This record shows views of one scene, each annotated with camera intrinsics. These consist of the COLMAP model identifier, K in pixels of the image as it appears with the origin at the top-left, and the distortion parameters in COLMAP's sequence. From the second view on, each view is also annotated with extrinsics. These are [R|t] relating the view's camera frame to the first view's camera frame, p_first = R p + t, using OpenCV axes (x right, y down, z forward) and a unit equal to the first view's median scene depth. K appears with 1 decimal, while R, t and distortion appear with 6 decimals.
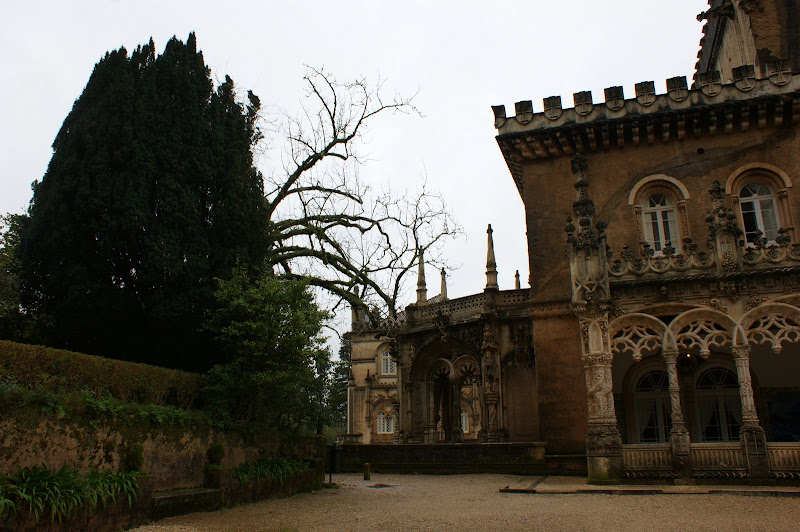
lens RADIAL K [[629.0, 0, 400.0], [0, 629.0, 266.0], [0, 0, 1]] dist [-0.151005, 0.115742]
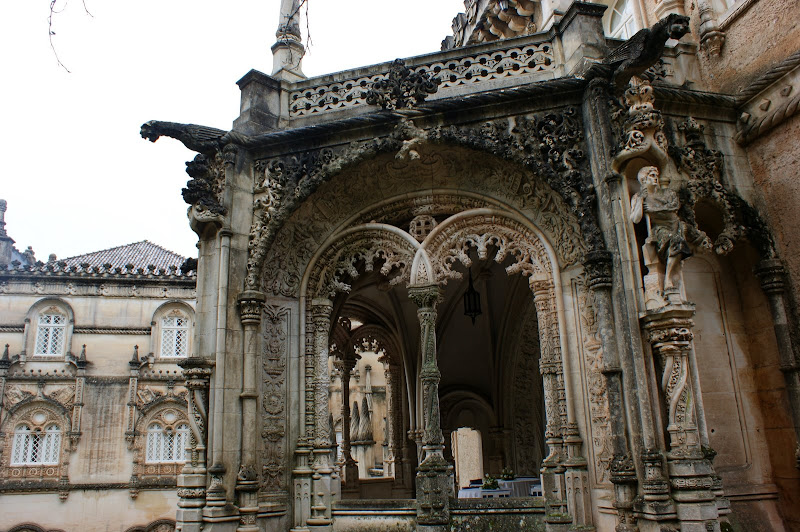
lens RADIAL K [[629.0, 0, 400.0], [0, 629.0, 266.0], [0, 0, 1]] dist [-0.151005, 0.115742]
pose [[0.845950, 0.132195, 0.516618, -0.074041], [-0.110943, 0.991217, -0.071972, 0.176733], [-0.521595, 0.003570, 0.853186, 0.685165]]
